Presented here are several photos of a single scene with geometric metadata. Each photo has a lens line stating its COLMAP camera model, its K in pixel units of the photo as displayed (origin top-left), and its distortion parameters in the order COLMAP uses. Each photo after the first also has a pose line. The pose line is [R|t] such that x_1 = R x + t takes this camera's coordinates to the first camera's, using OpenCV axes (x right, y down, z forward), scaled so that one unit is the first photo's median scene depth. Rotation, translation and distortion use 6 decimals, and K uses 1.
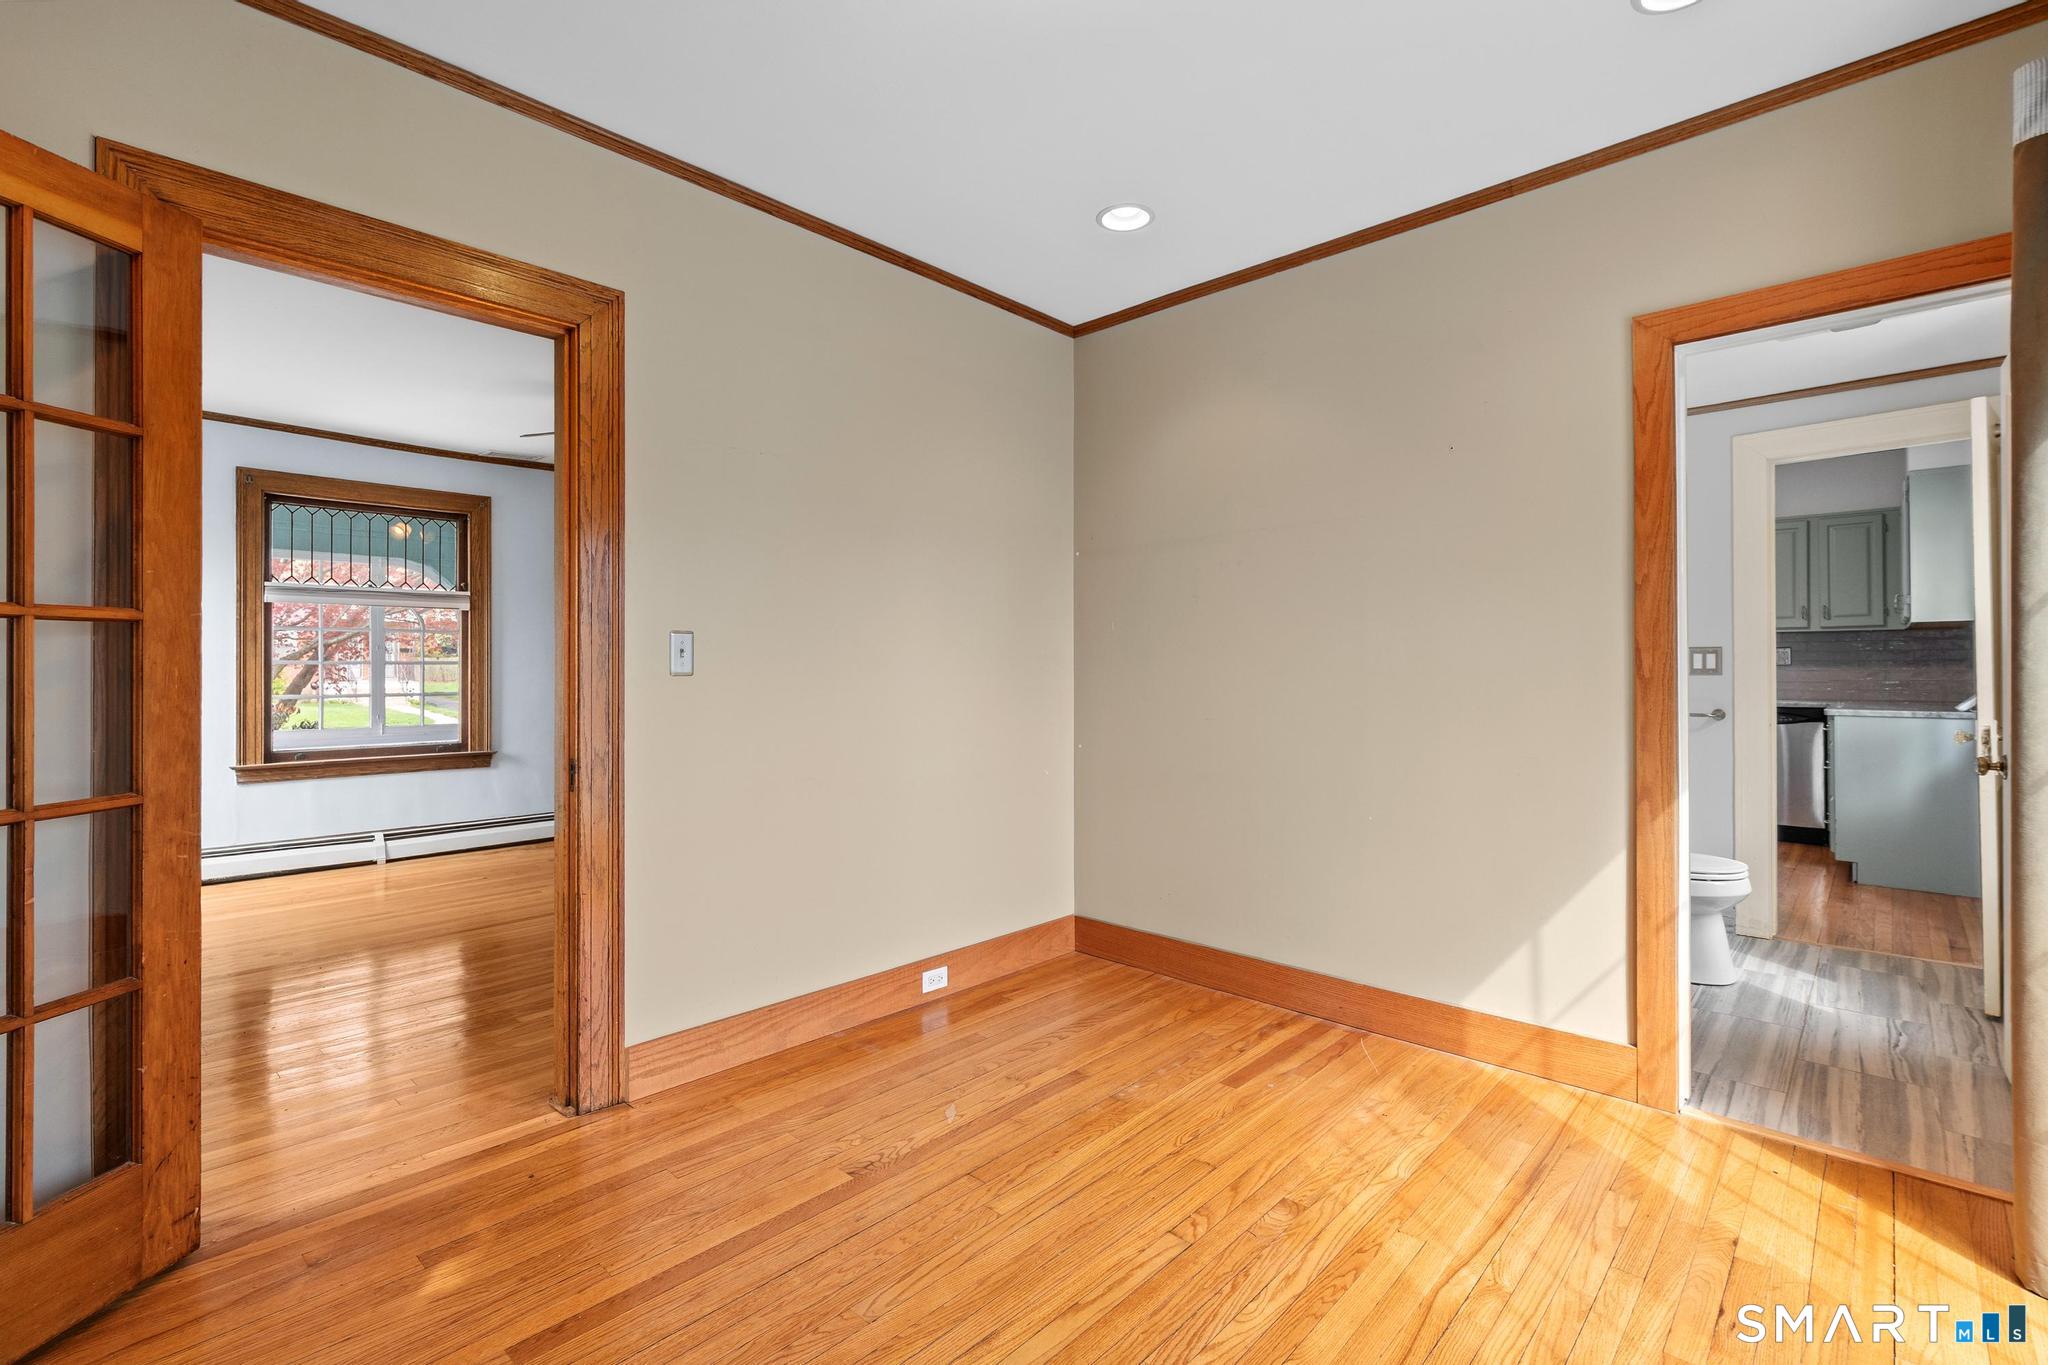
lens RADIAL K [[930.6, 0, 1025.7], [0, 930.6, 683.8], [0, 0, 1]] dist [-0.003641, 0.000713]
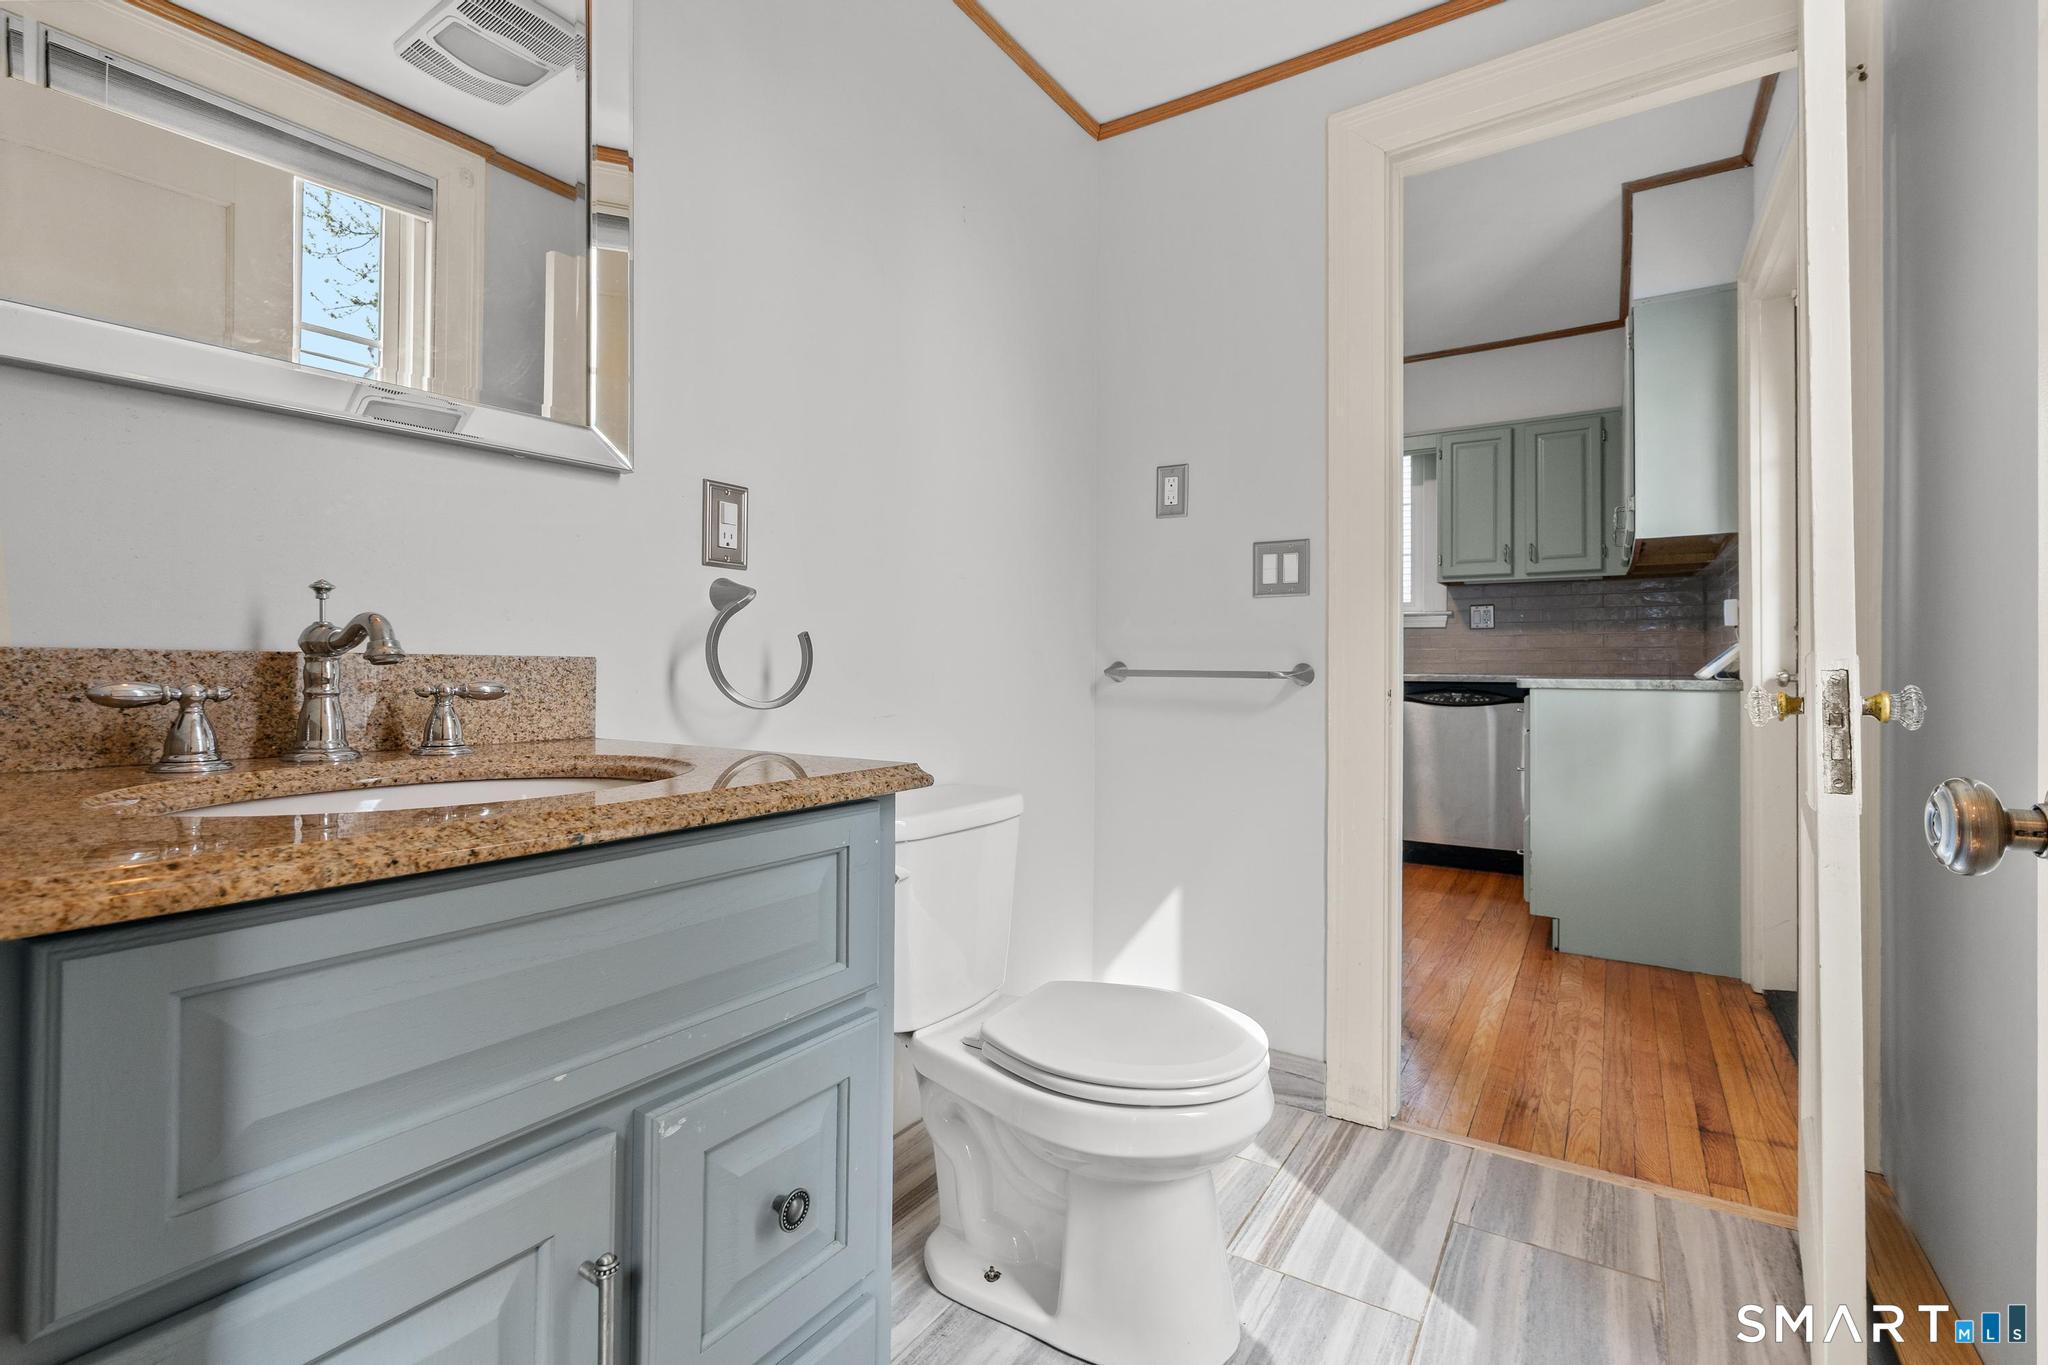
lens RADIAL K [[930.6, 0, 1022.1], [0, 930.6, 689.1], [0, 0, 1]] dist [-0.003641, 0.000713]
pose [[0.983502, 0.001100, 0.180894, 0.433500], [-0.002576, 0.999965, 0.007921, 0.032048], [-0.180879, -0.008256, 0.983471, 0.457525]]
